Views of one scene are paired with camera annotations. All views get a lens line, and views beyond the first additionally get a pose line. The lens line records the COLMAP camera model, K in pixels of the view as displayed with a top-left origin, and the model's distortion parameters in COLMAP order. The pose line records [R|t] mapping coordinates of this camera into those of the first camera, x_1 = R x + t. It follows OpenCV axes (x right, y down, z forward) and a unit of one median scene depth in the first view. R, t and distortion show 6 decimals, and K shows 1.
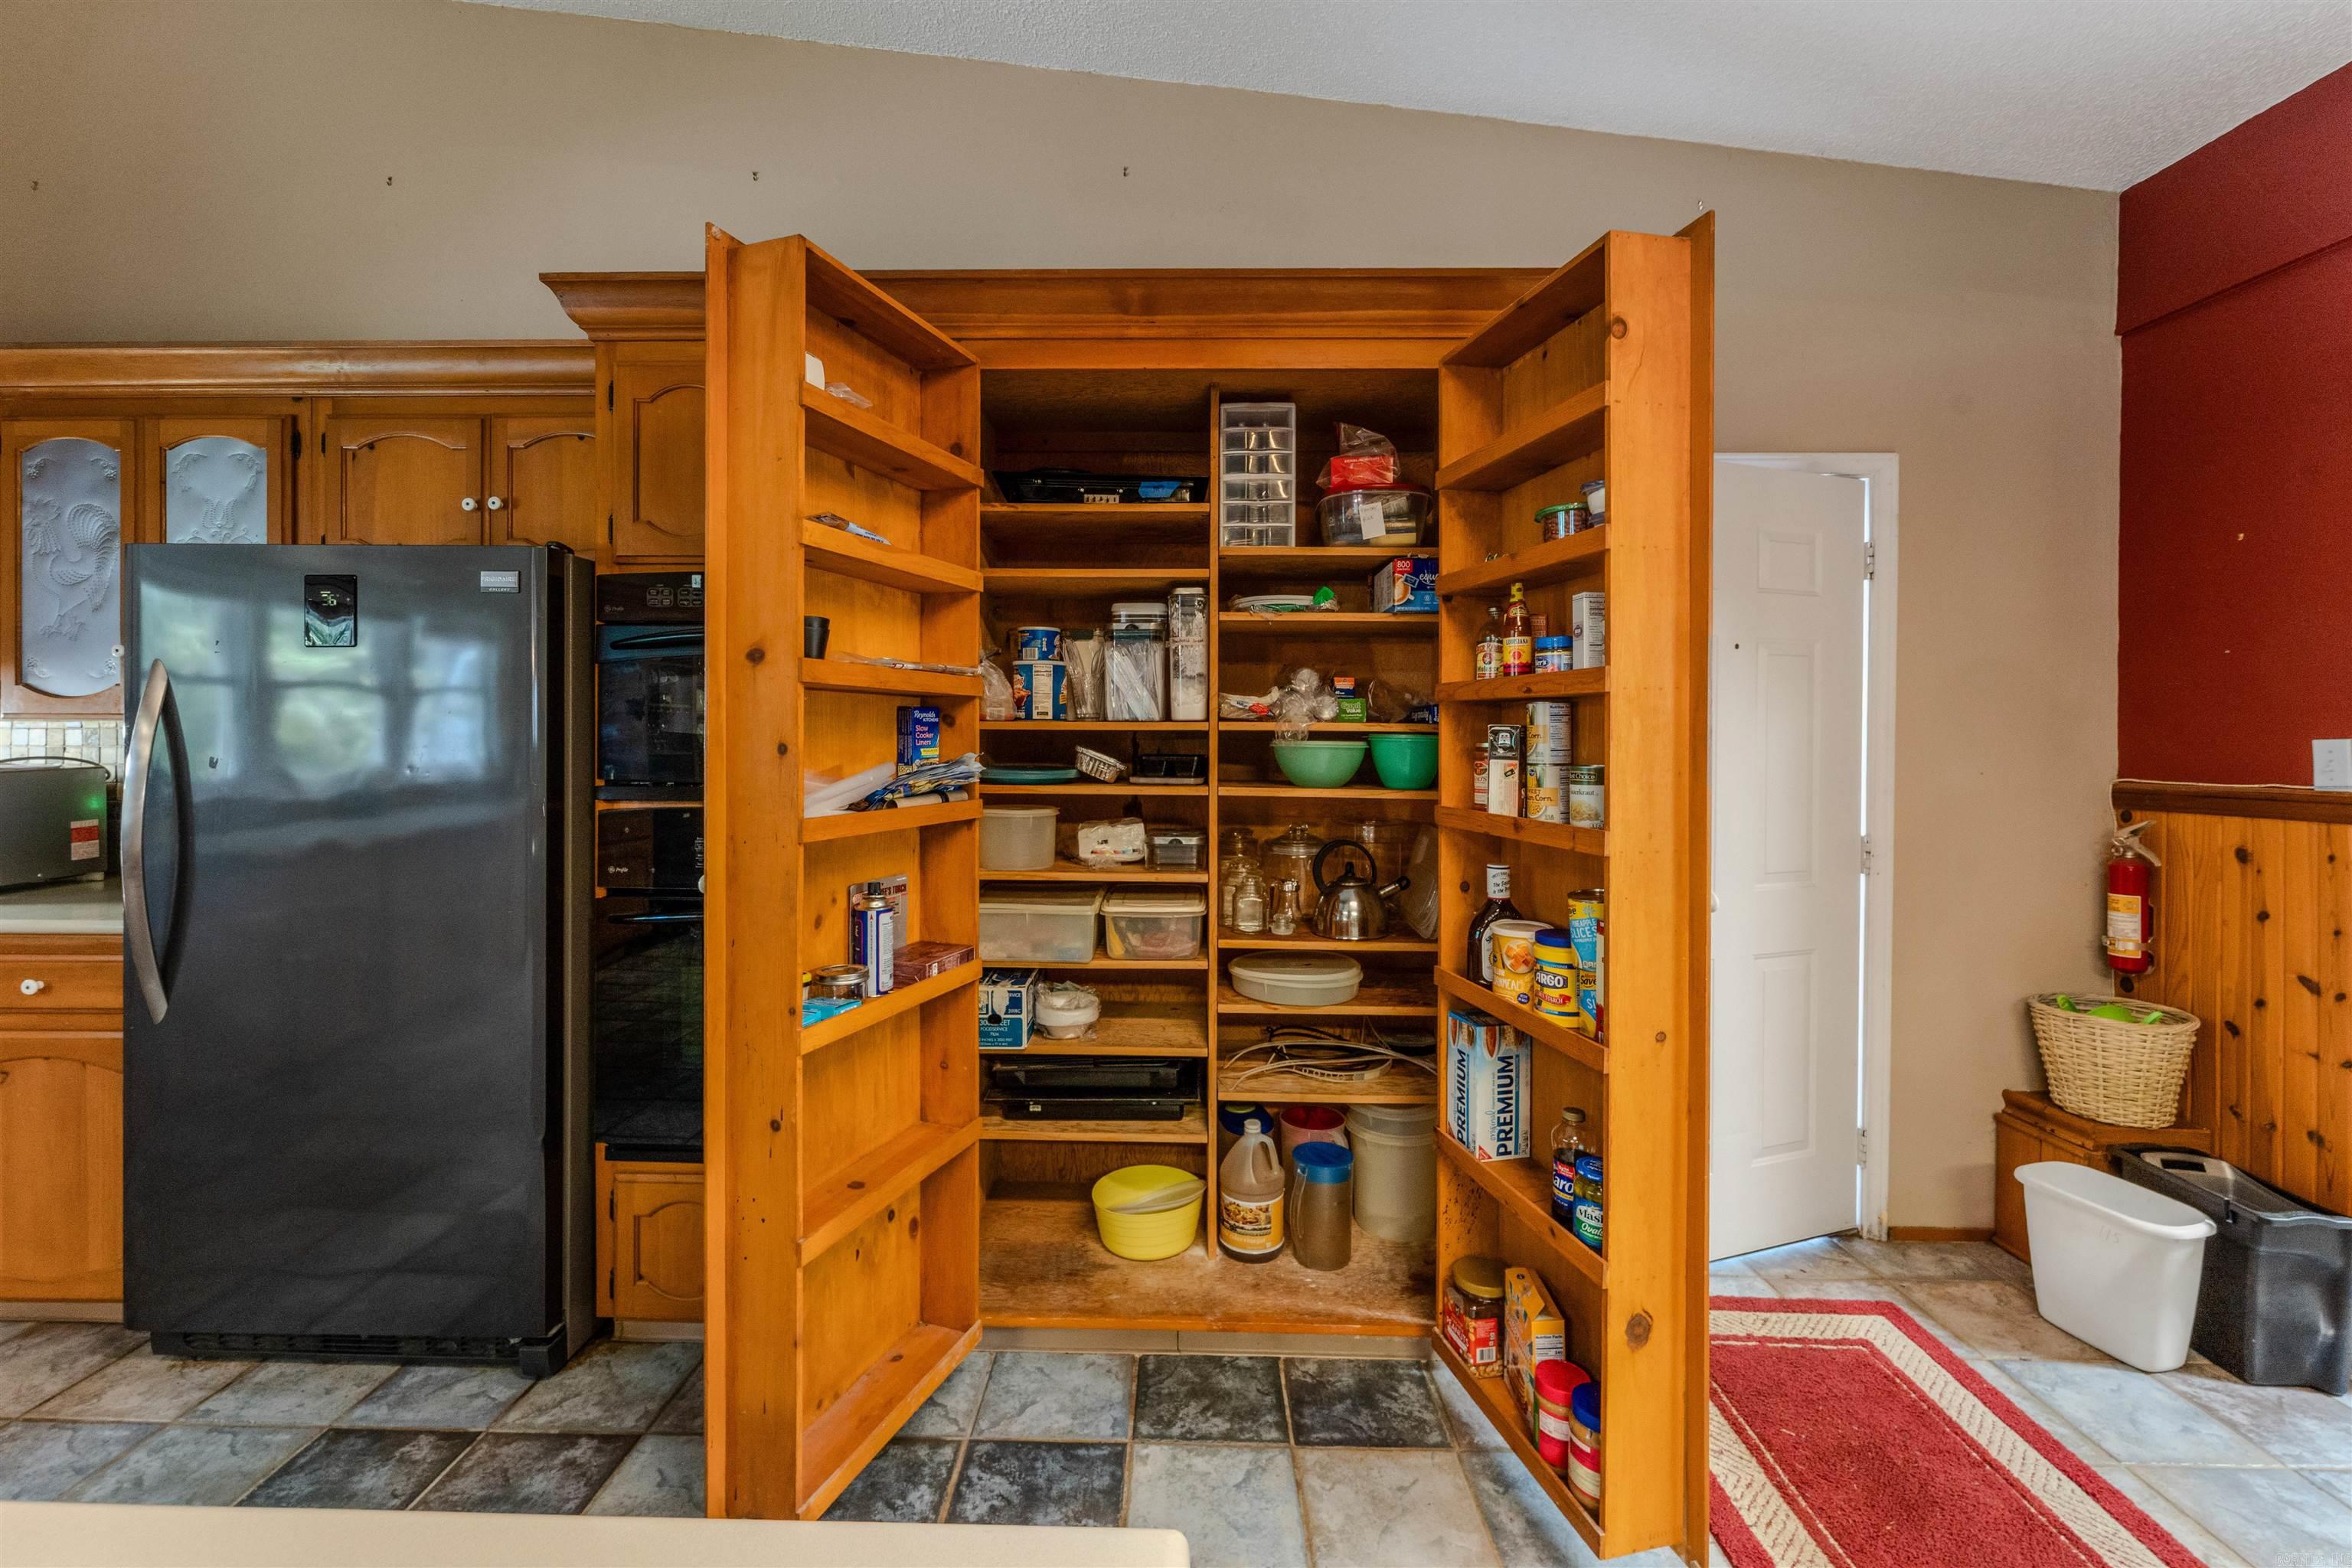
lens RADIAL K [[965.3, 0, 1158.1], [0, 965.3, 733.8], [0, 0, 1]] dist [-0.006487, 0.000723]
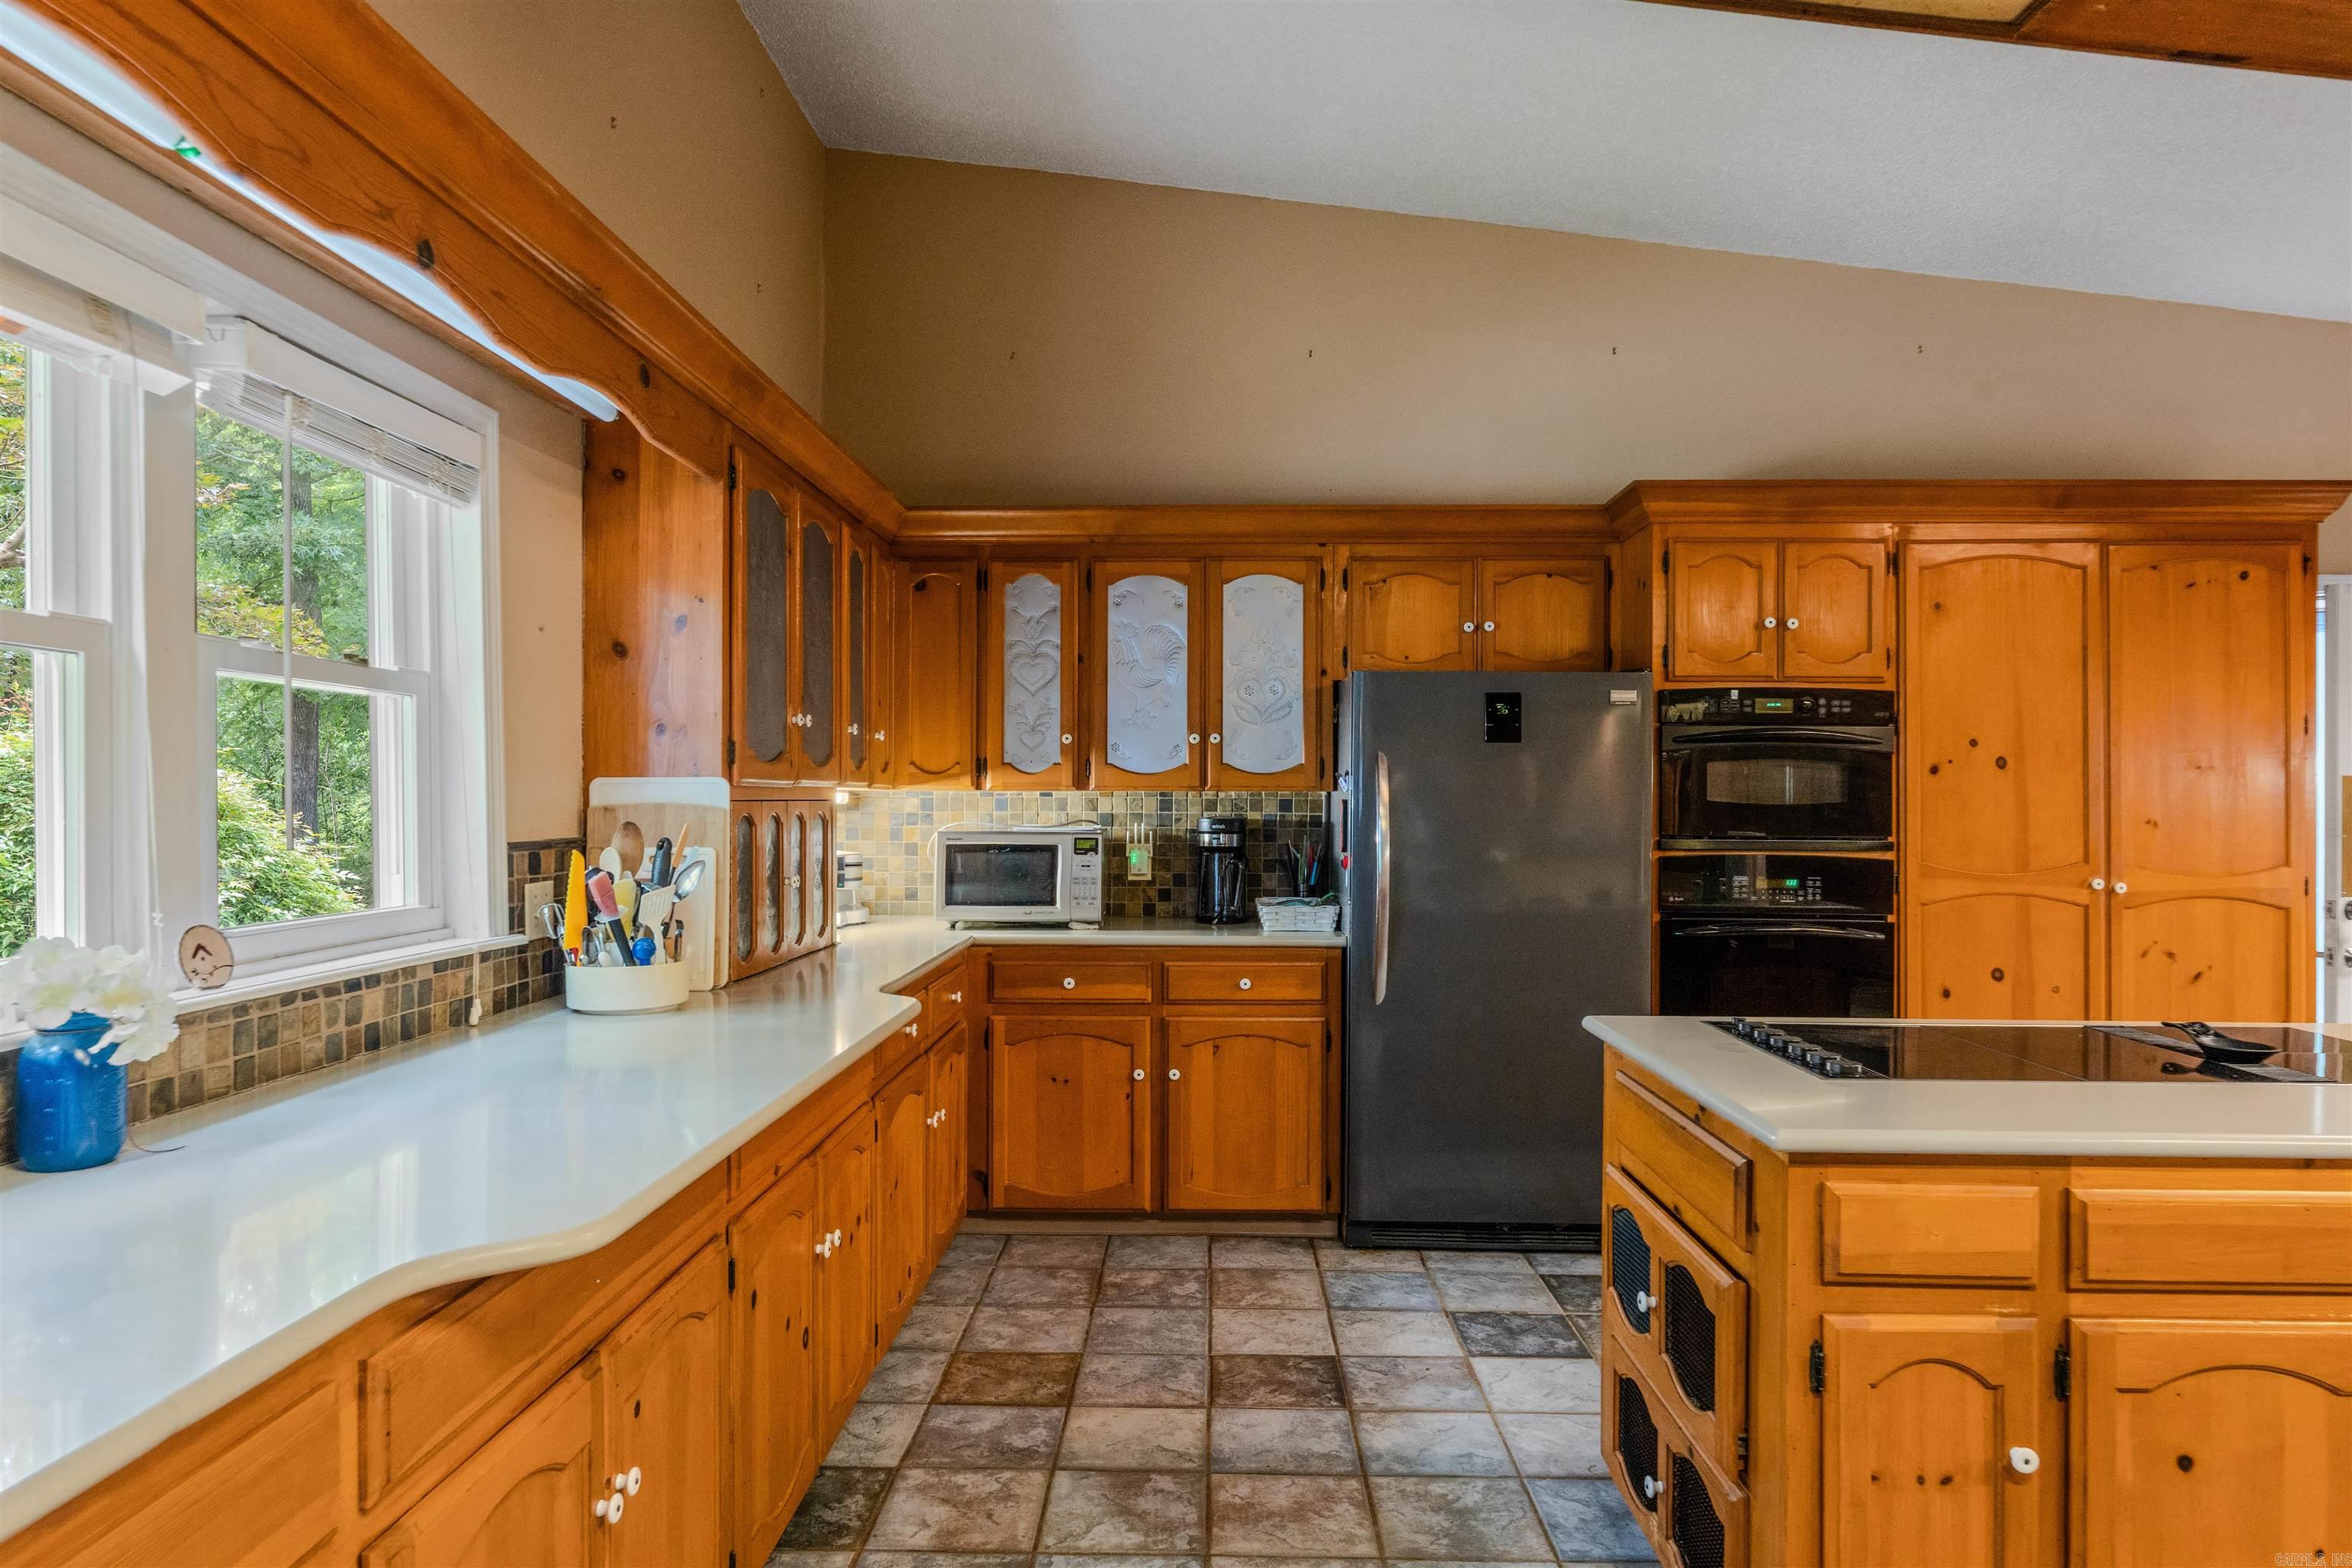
lens RADIAL K [[1419.6, 0, 1179.2], [0, 1419.6, 790.5], [0, 0, 1]] dist [-0.001401, -0.002697]
pose [[0.999955, -0.001535, -0.009374, -1.308342], [0.001471, 0.999975, -0.006844, -0.004555], [0.009385, 0.006830, 0.999933, -1.115290]]
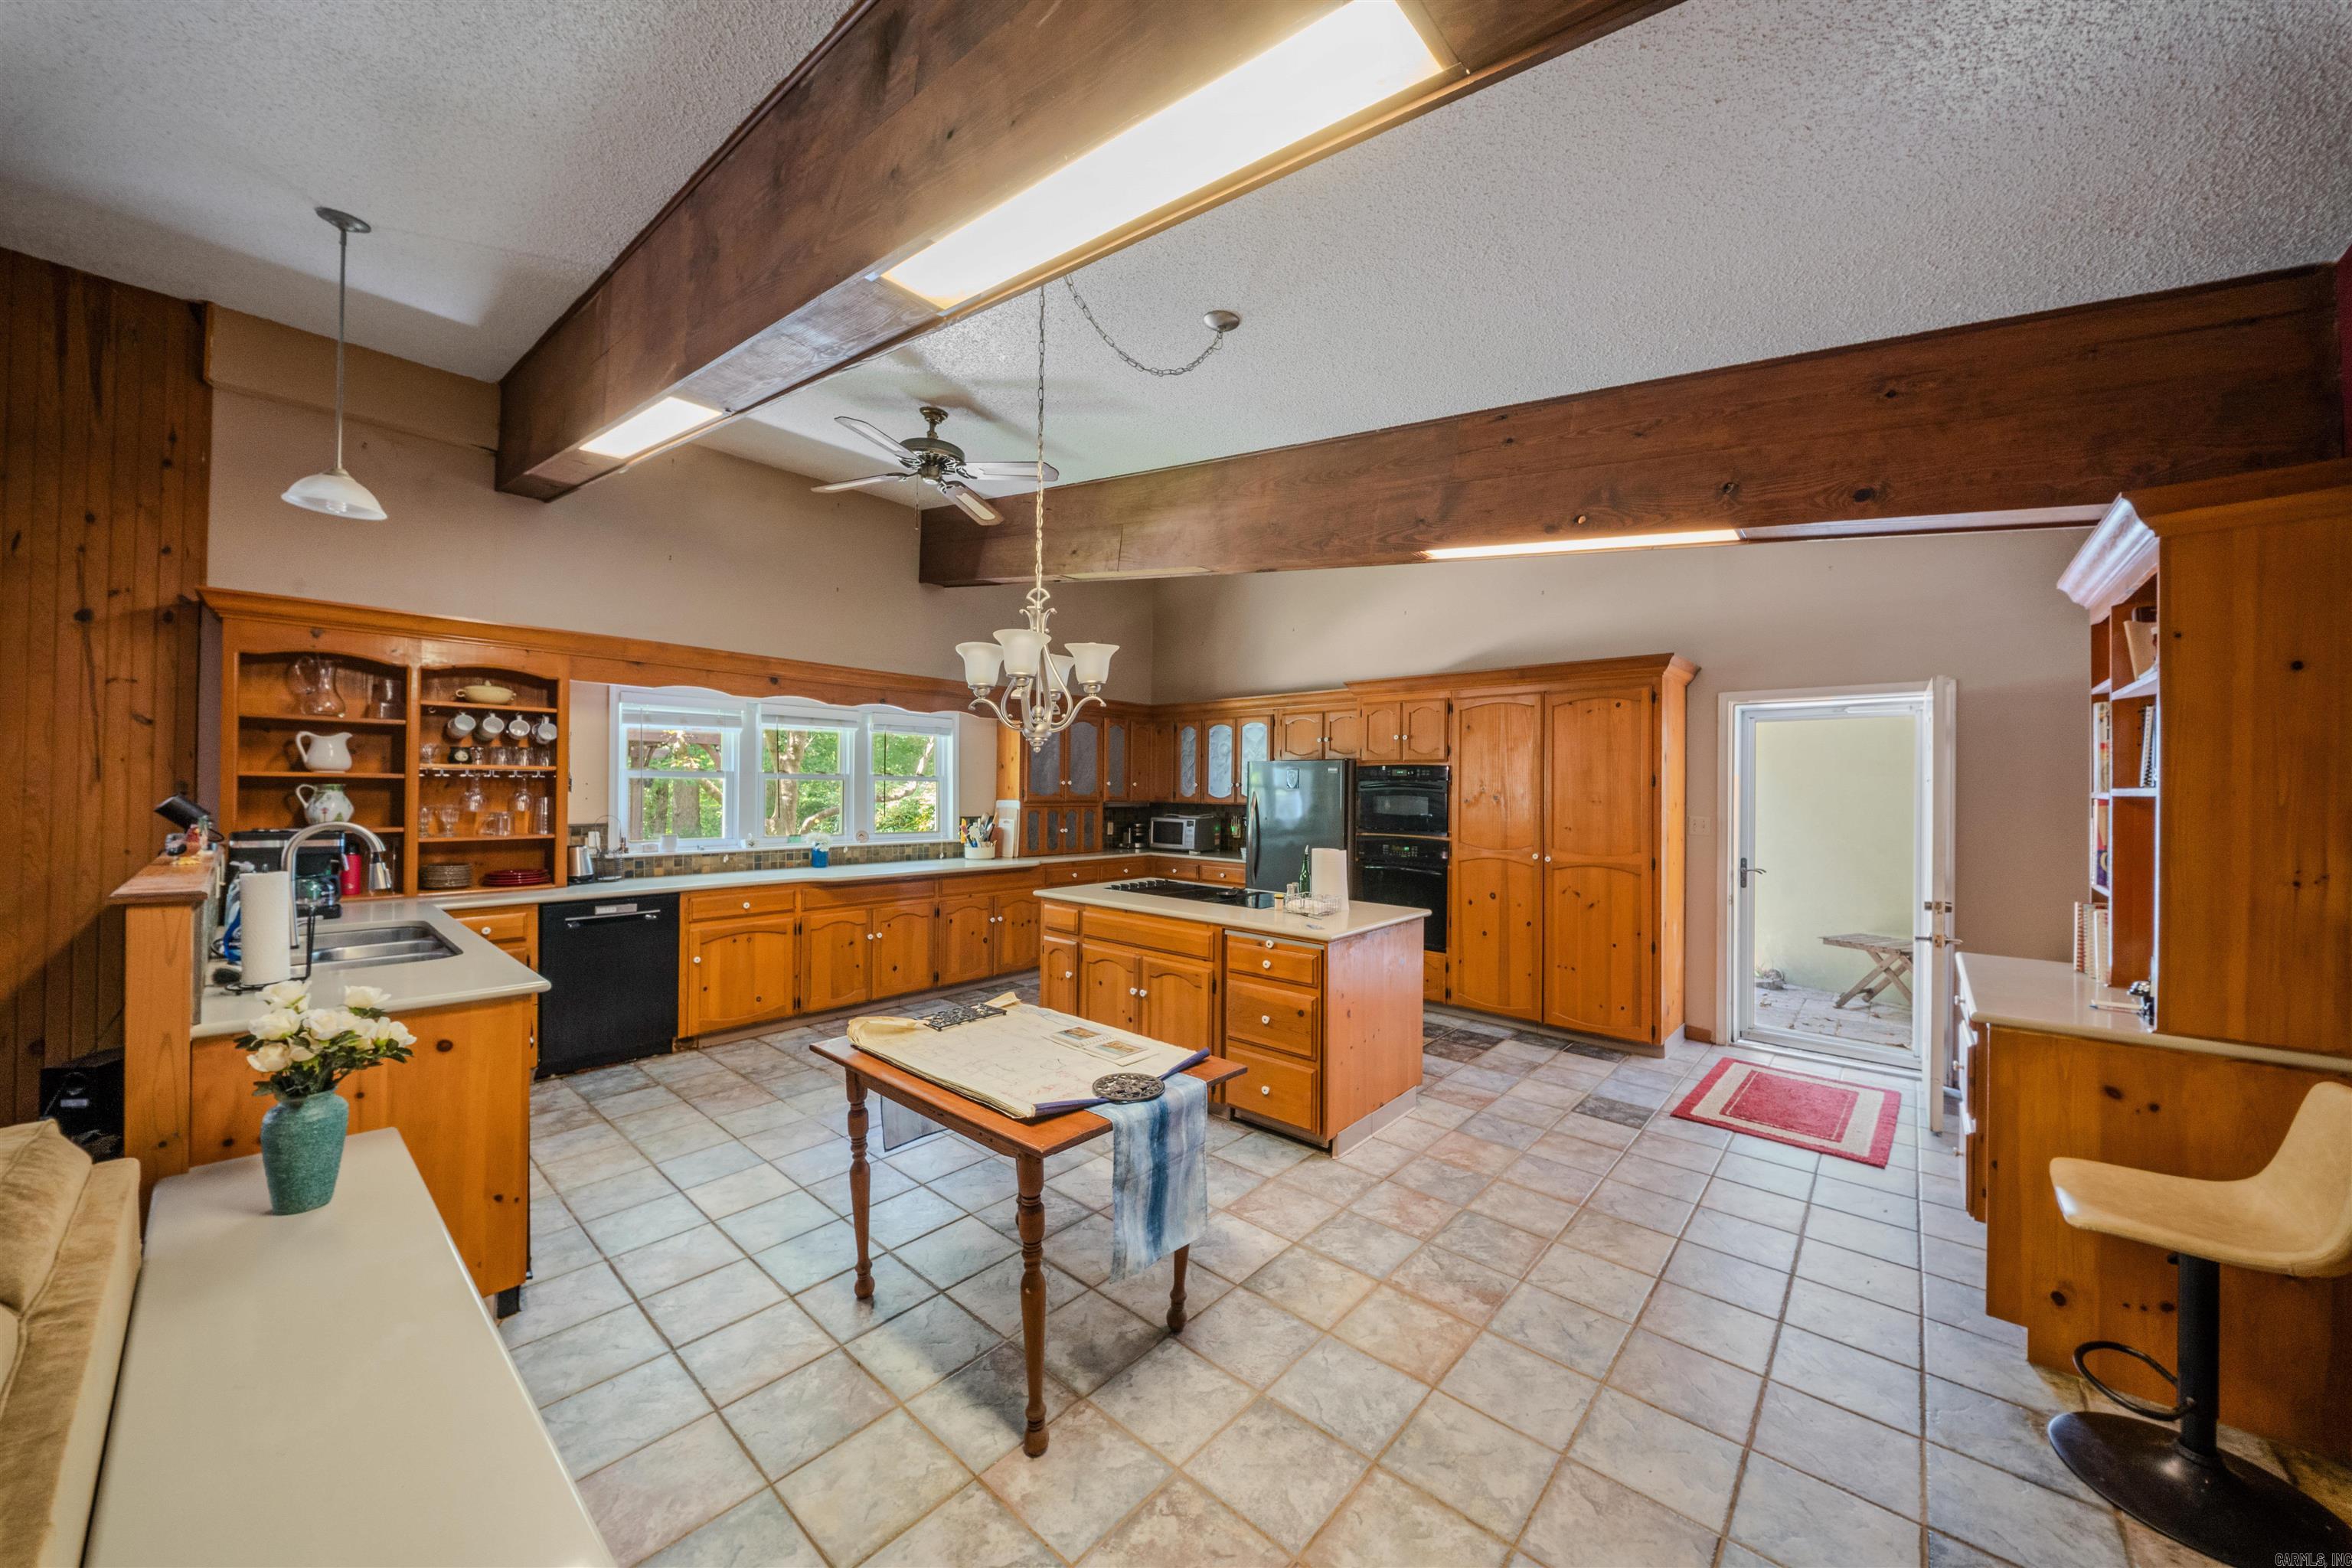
lens RADIAL K [[822.5, 0, 1177.1], [0, 822.5, 784.2], [0, 0, 1]] dist [-0.000286, -0.002956]
pose [[0.759703, -0.000511, -0.650269, 0.850564], [-0.009196, 0.999891, -0.011528, -0.064704], [0.650205, 0.014738, 0.759616, -1.675274]]
